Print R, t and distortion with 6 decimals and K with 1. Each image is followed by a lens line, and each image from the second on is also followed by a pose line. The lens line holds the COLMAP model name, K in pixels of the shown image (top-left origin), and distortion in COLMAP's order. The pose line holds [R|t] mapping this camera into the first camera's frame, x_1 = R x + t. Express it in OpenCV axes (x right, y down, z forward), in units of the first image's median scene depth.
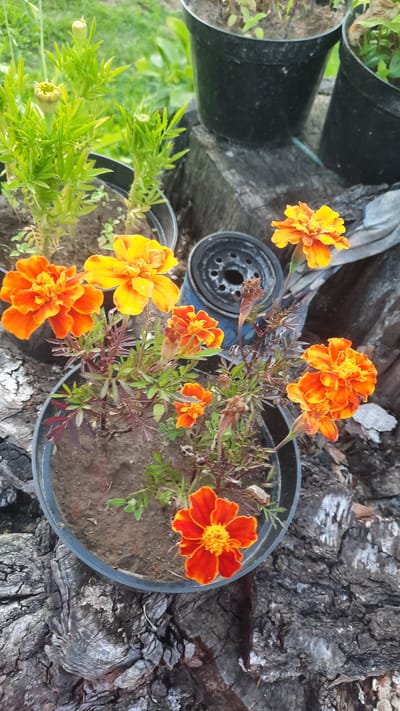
lens RADIAL K [[527.1, 0, 207.5], [0, 527.1, 355.3], [0, 0, 1]] dist [-0.006450, -0.009537]
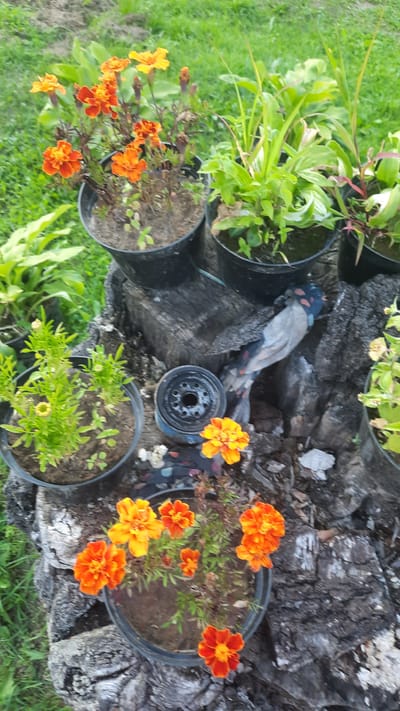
lens RADIAL K [[516.3, 0, 202.8], [0, 516.3, 358.6], [0, 0, 1]] dist [0.027660, -0.047710]
pose [[0.947608, -0.319312, -0.008871, 0.146812], [0.318805, 0.943632, 0.089006, -0.410805], [-0.020050, -0.087171, 0.995992, -0.381715]]
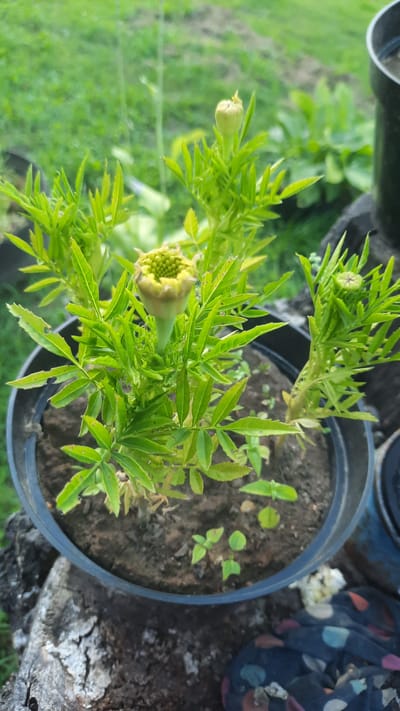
lens RADIAL K [[545.1, 0, 214.0], [0, 545.1, 356.0], [0, 0, 1]] dist [0.003808, -0.057242]
pose [[0.984136, 0.029419, -0.174961, -0.124591], [-0.050436, 0.991860, -0.116919, -0.252667], [0.170097, 0.123889, 0.977609, 0.392978]]
